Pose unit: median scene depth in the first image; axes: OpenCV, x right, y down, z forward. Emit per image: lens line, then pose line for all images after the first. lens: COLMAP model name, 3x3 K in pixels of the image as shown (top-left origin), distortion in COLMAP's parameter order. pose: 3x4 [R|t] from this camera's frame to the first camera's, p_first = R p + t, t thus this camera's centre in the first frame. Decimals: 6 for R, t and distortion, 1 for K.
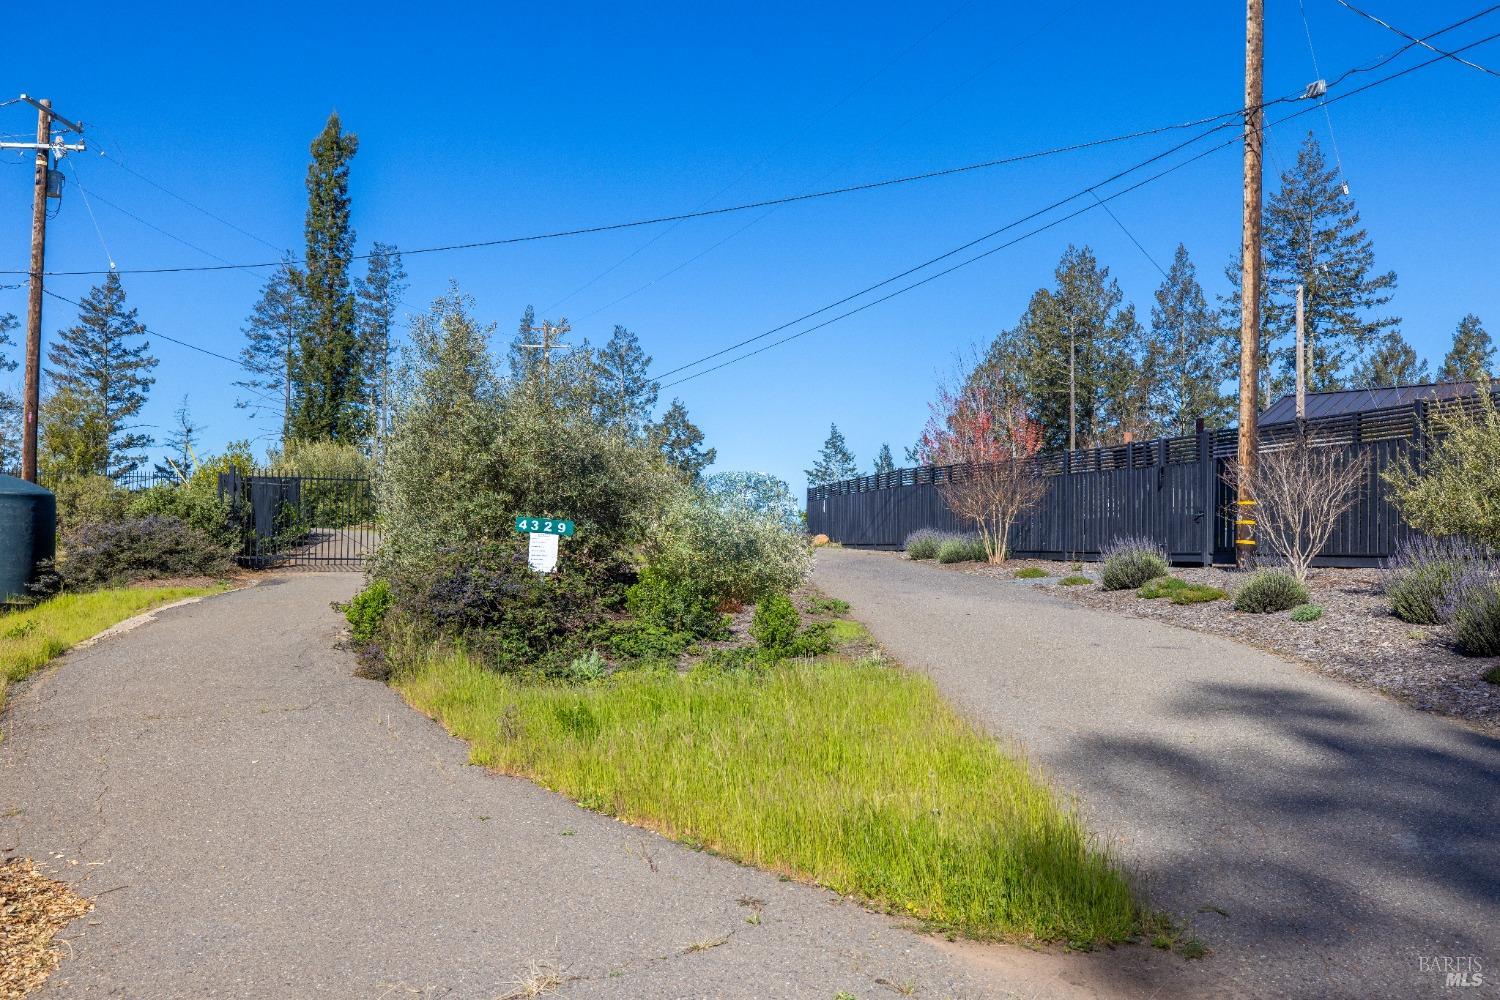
lens RADIAL K [[1123.4, 0, 734.2], [0, 1123.4, 508.7], [0, 0, 1]] dist [-0.007920, 0.001503]
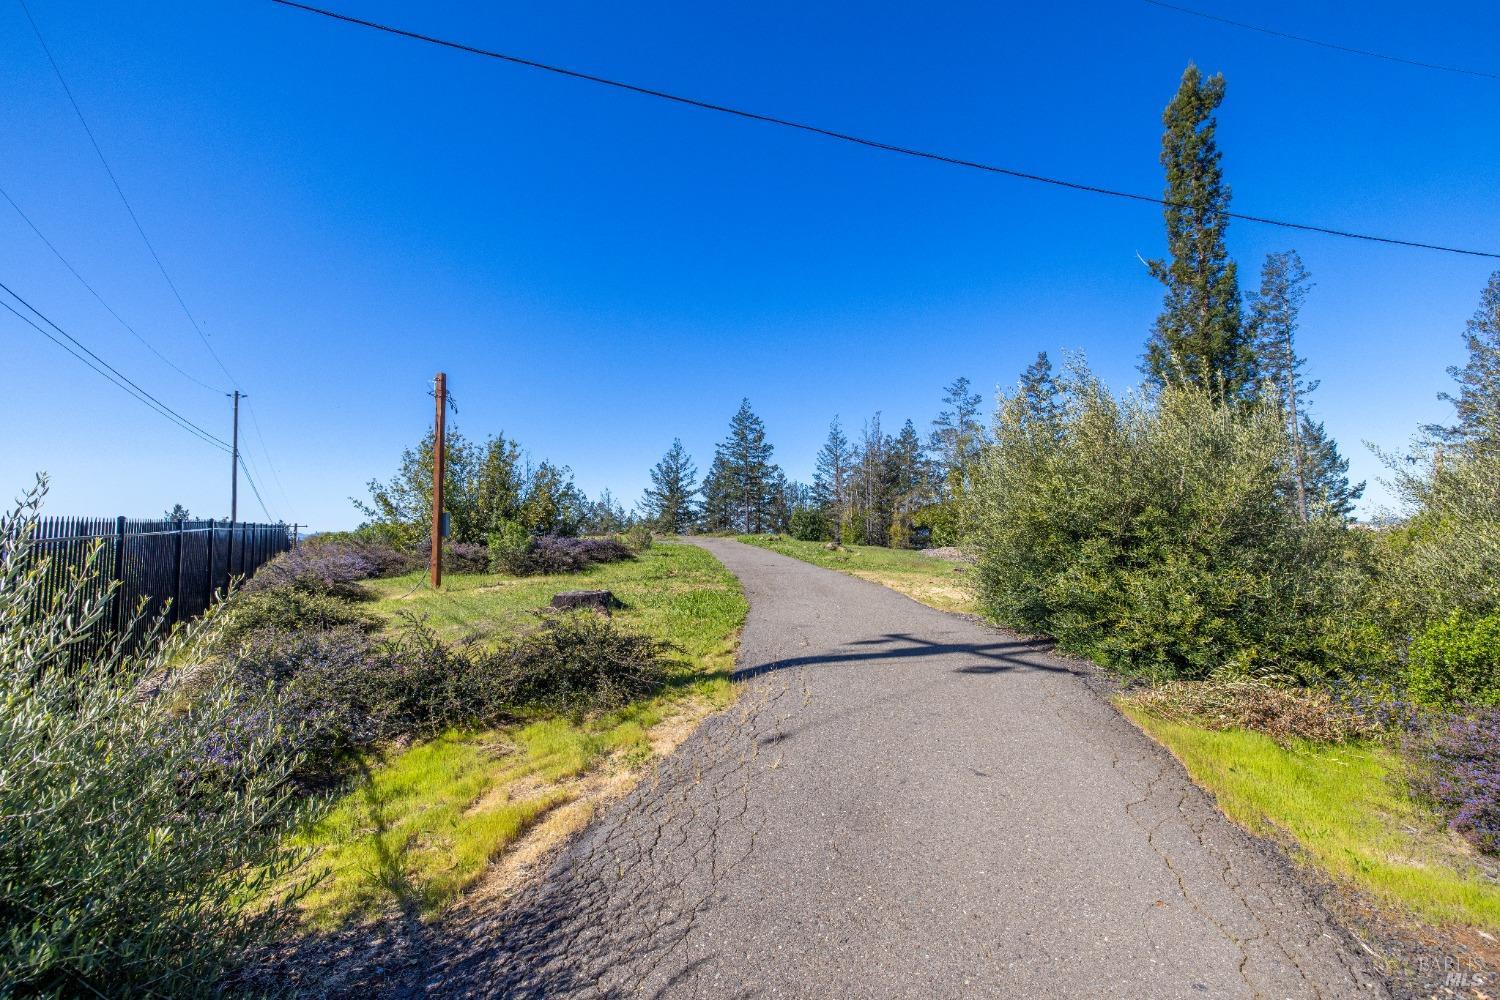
lens RADIAL K [[654.6, 0, 740.2], [0, 654.6, 486.6], [0, 0, 1]] dist [0.009638, 0.000547]
pose [[0.534283, -0.074421, -0.842023, -0.108846], [0.039299, 0.997227, -0.063202, -0.008306], [0.844392, 0.000677, 0.535726, 0.342841]]
